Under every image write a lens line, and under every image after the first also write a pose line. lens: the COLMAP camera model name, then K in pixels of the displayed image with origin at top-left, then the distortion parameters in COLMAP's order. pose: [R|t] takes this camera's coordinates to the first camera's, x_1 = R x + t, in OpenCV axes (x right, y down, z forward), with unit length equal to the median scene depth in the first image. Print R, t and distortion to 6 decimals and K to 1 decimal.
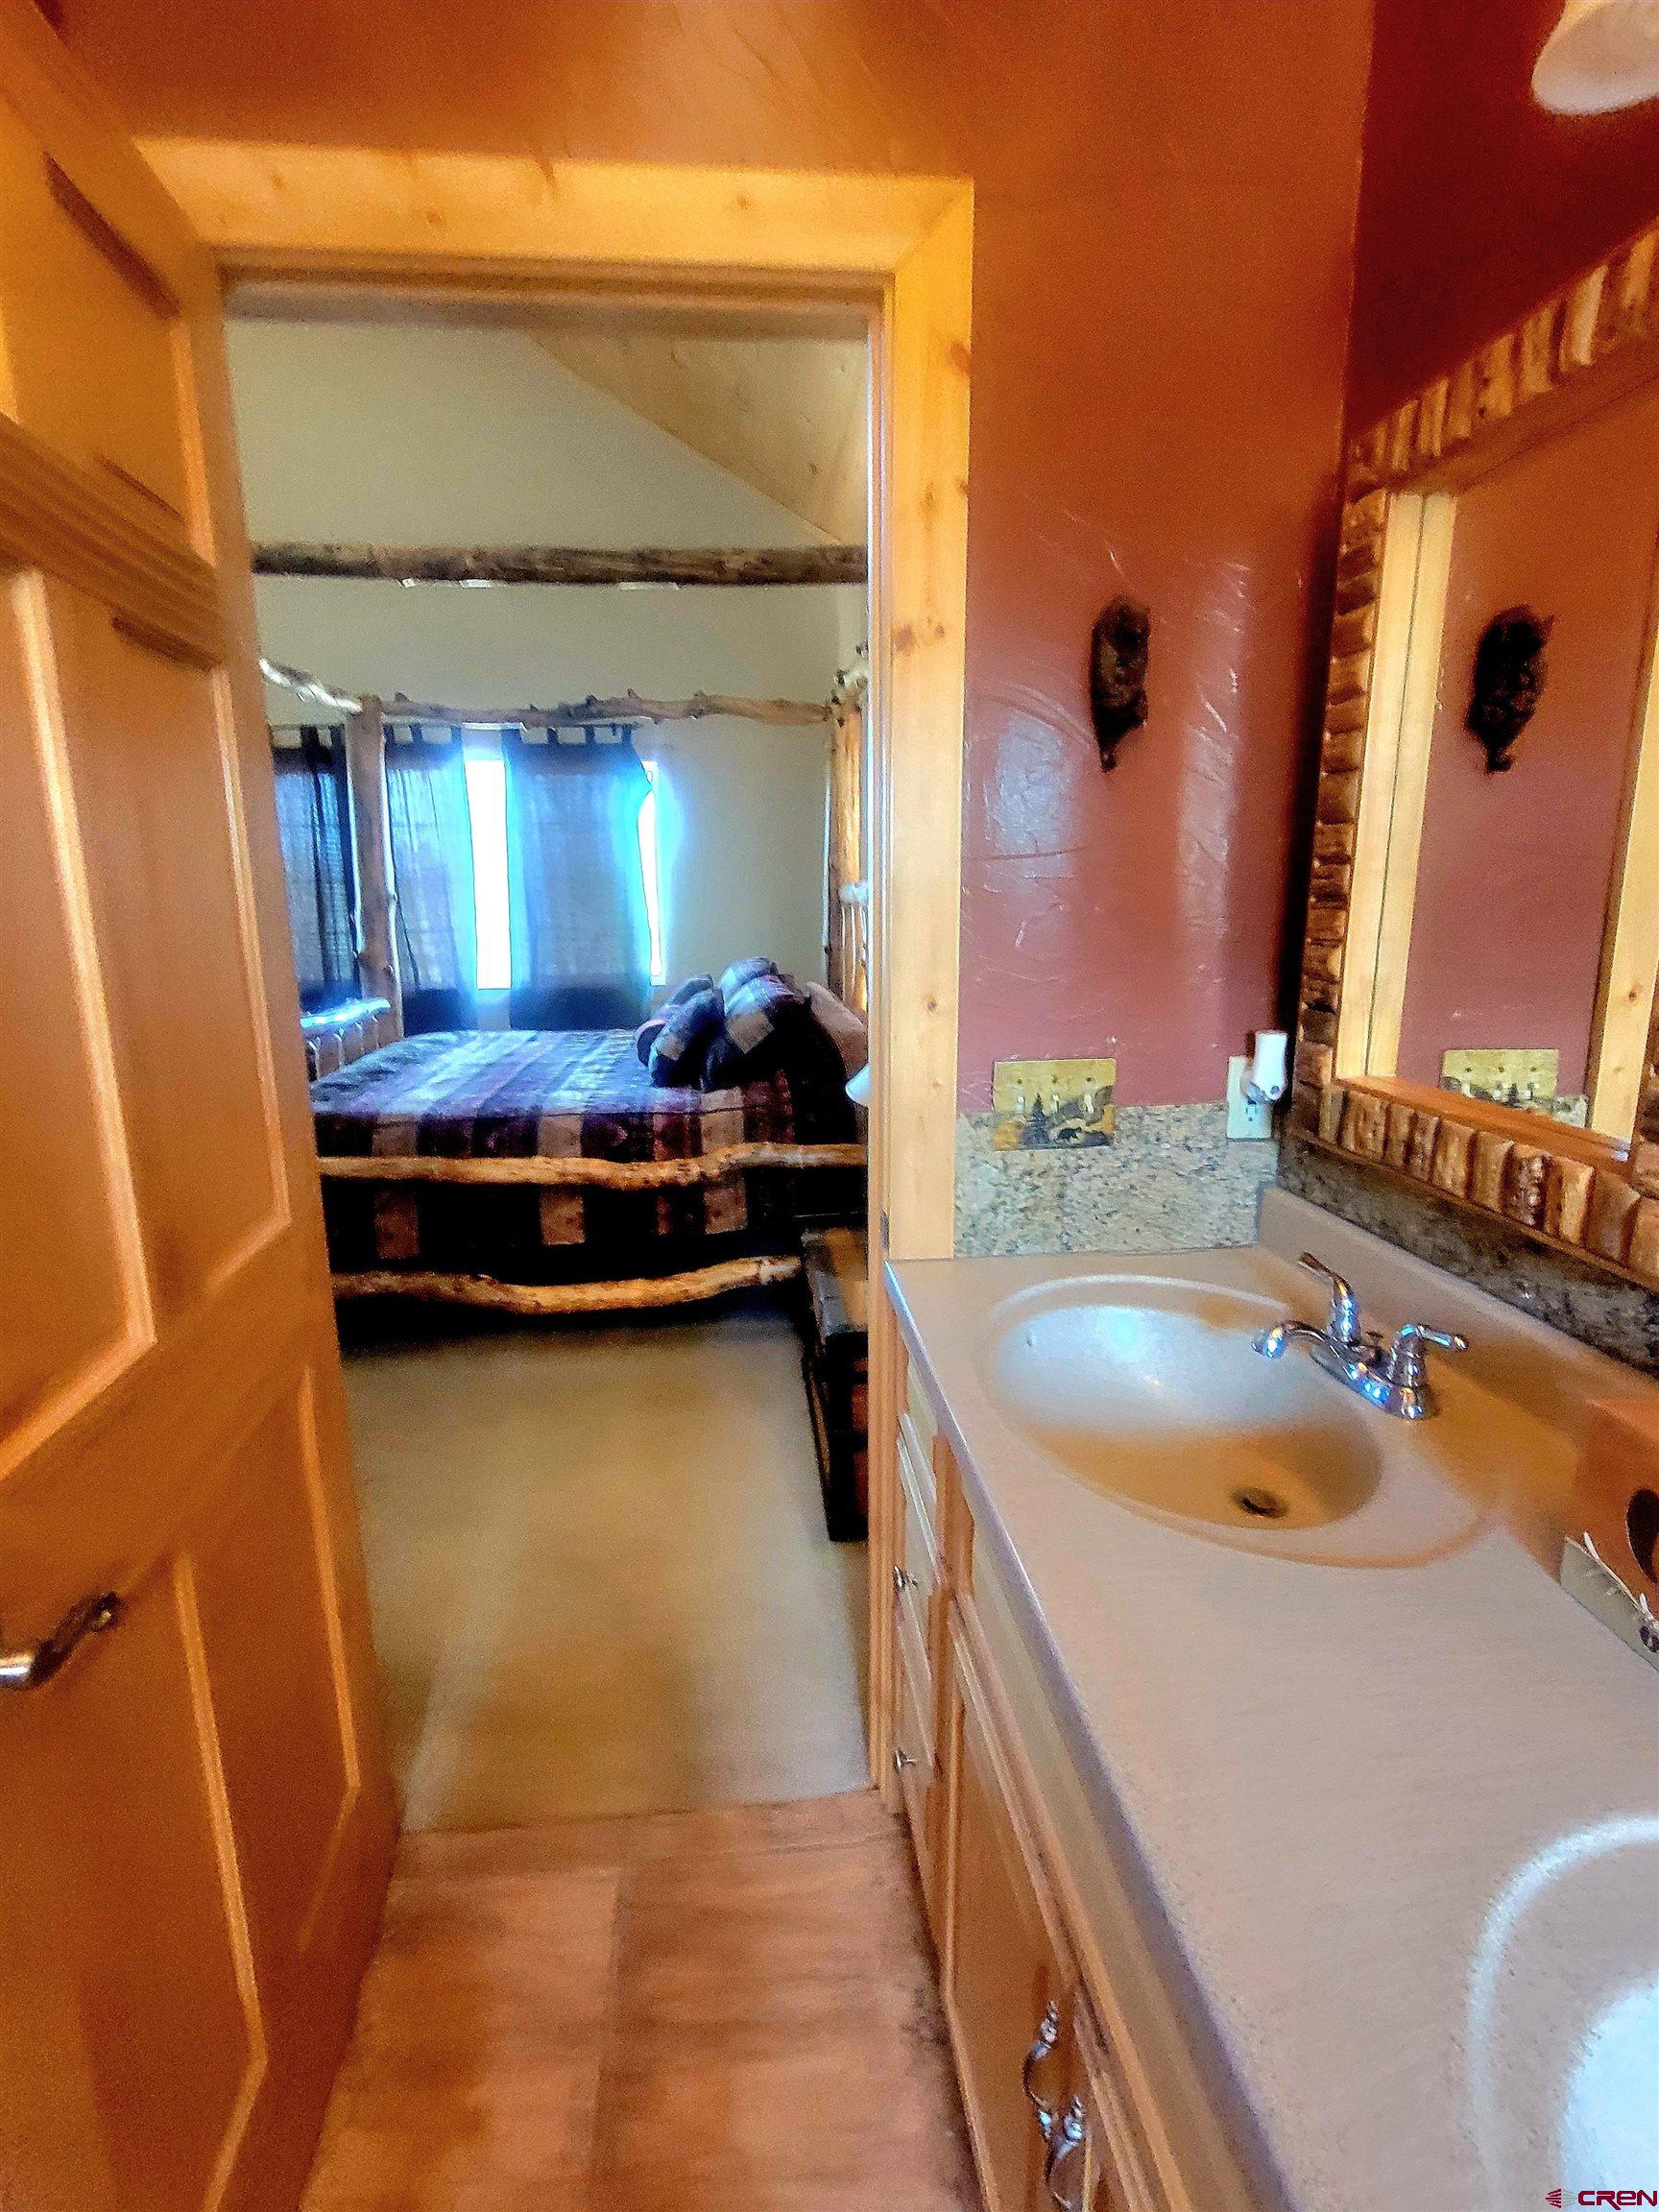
lens RADIAL K [[1034.0, 0, 784.4], [0, 1034.0, 1098.7], [0, 0, 1]] dist [0.003756, -0.000036]
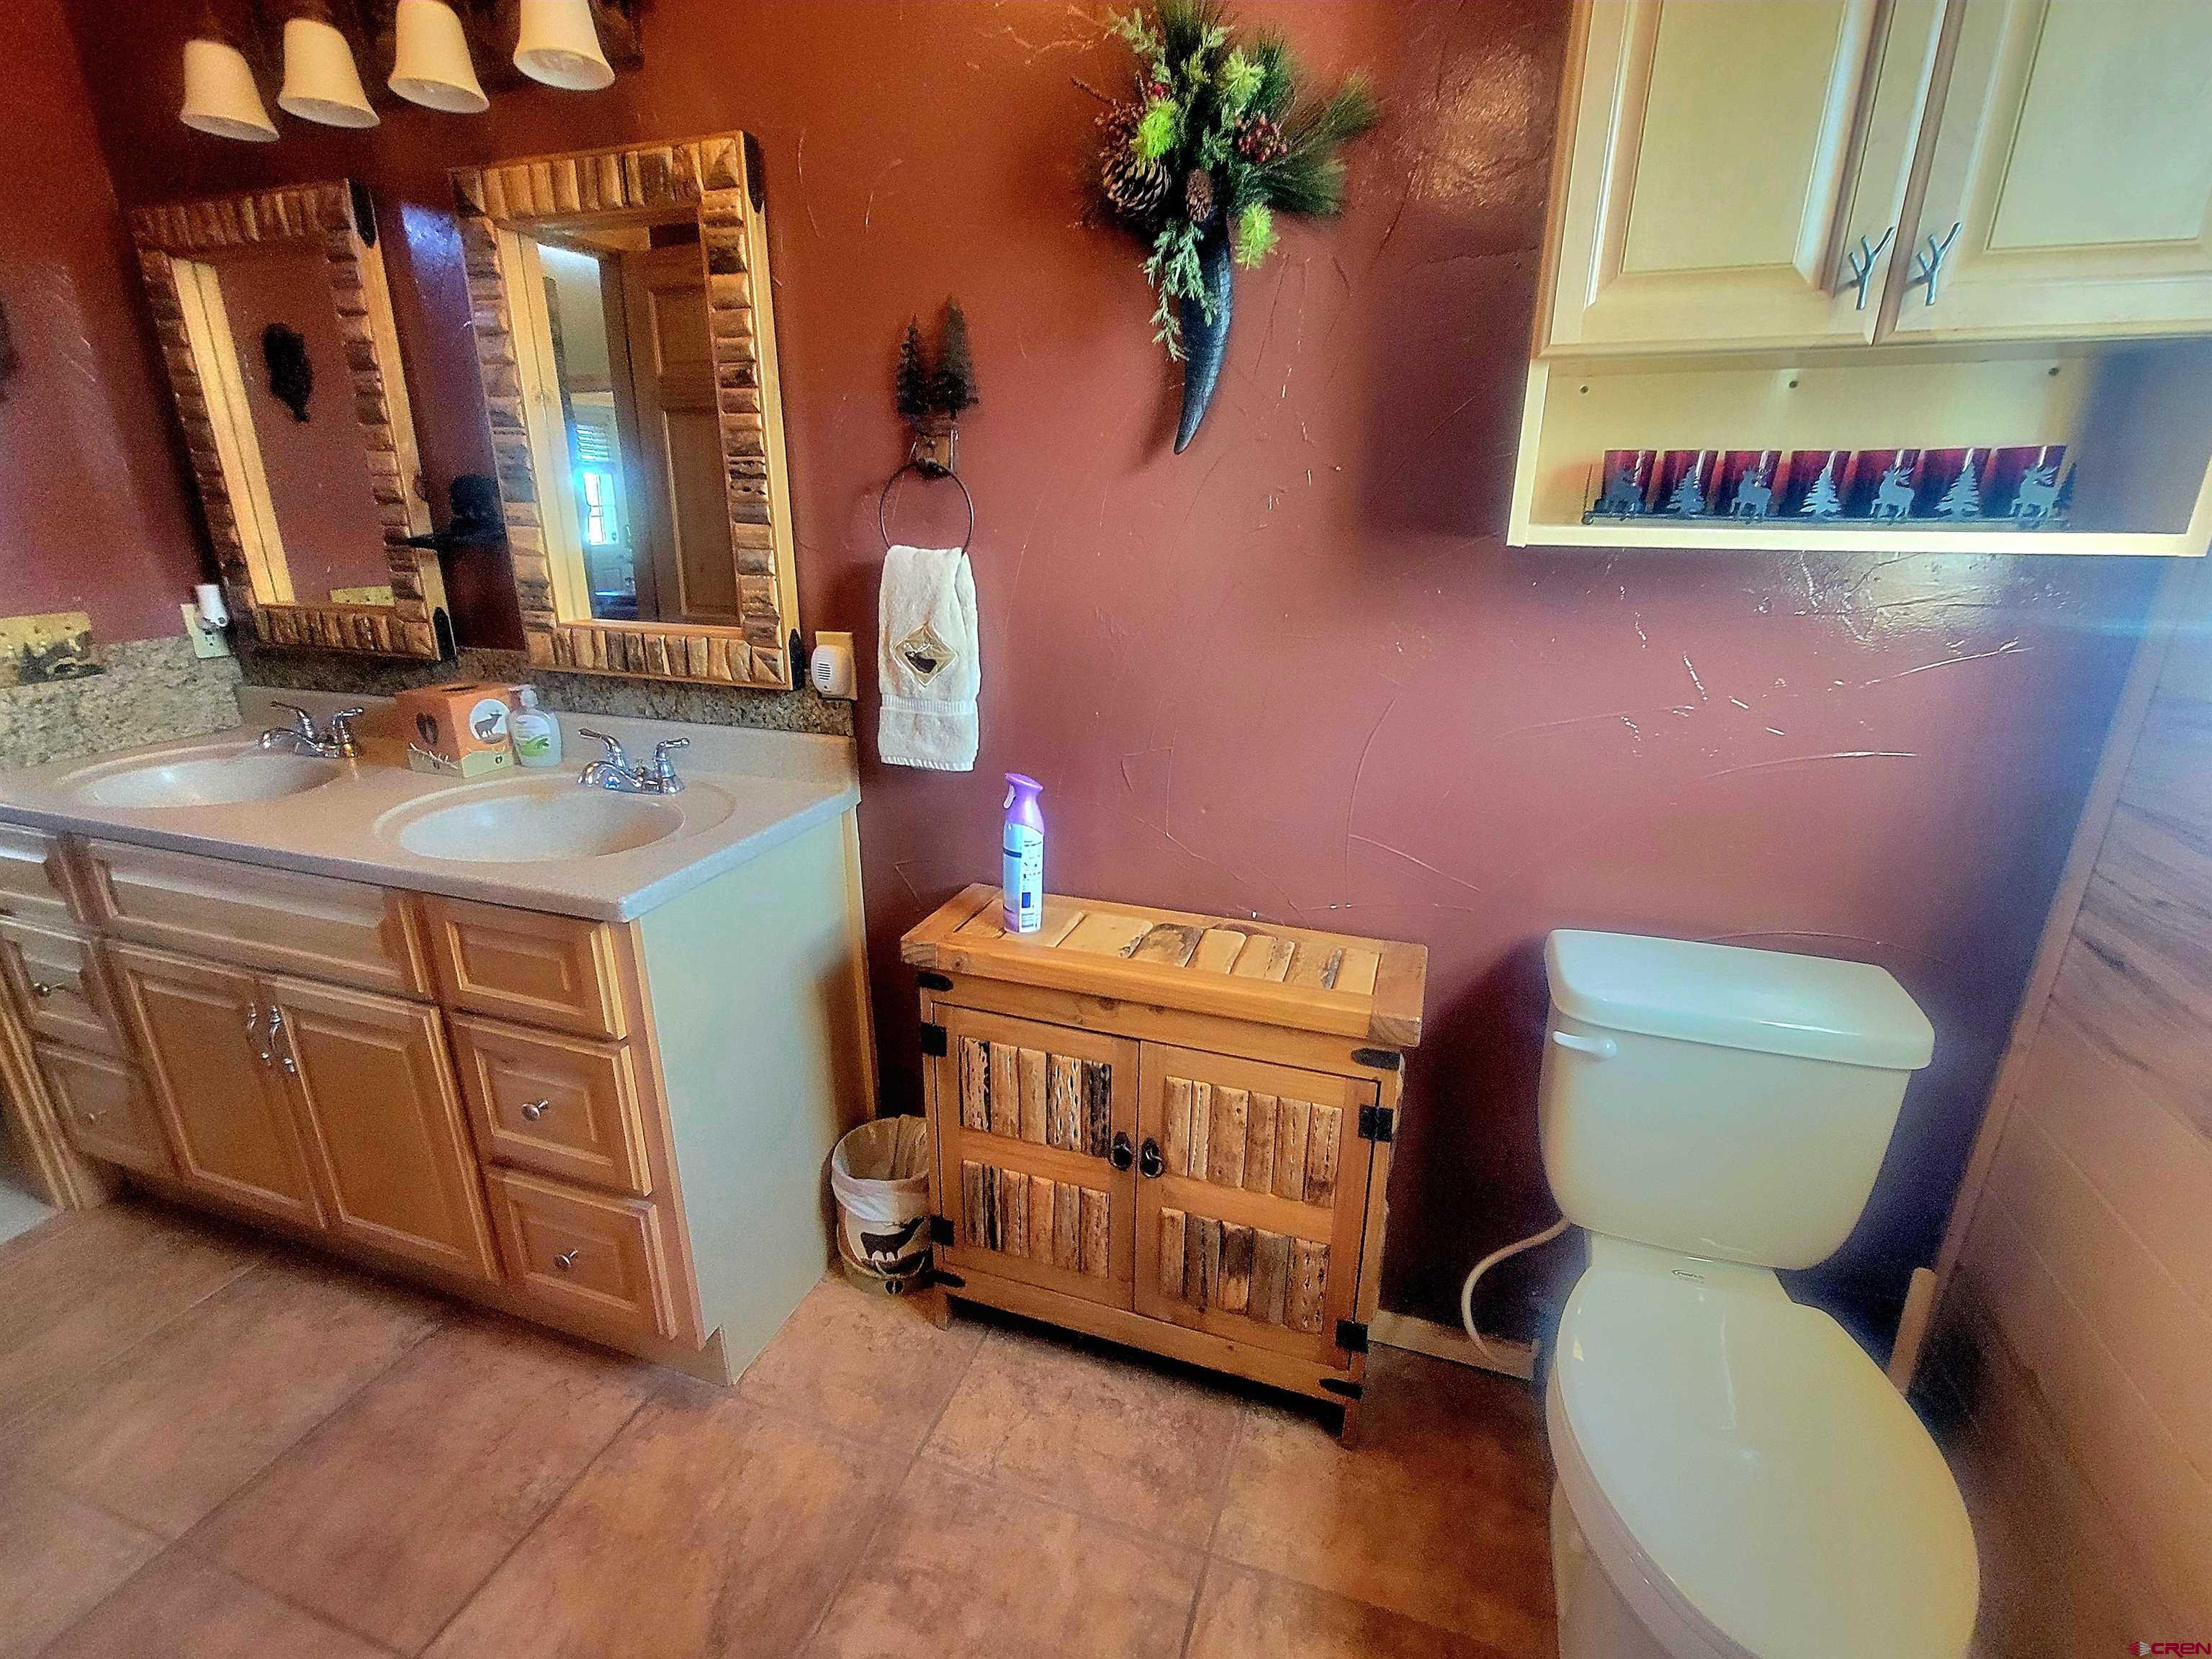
lens RADIAL K [[1034.0, 0, 1106.0], [0, 1034.0, 829.5], [0, 0, 1]] dist [0.003756, -0.000036]
pose [[0.408574, -0.275361, 0.870197, -0.457557], [0.173384, 0.959461, 0.222200, 0.185223], [-0.896105, 0.060093, 0.439754, -0.922971]]
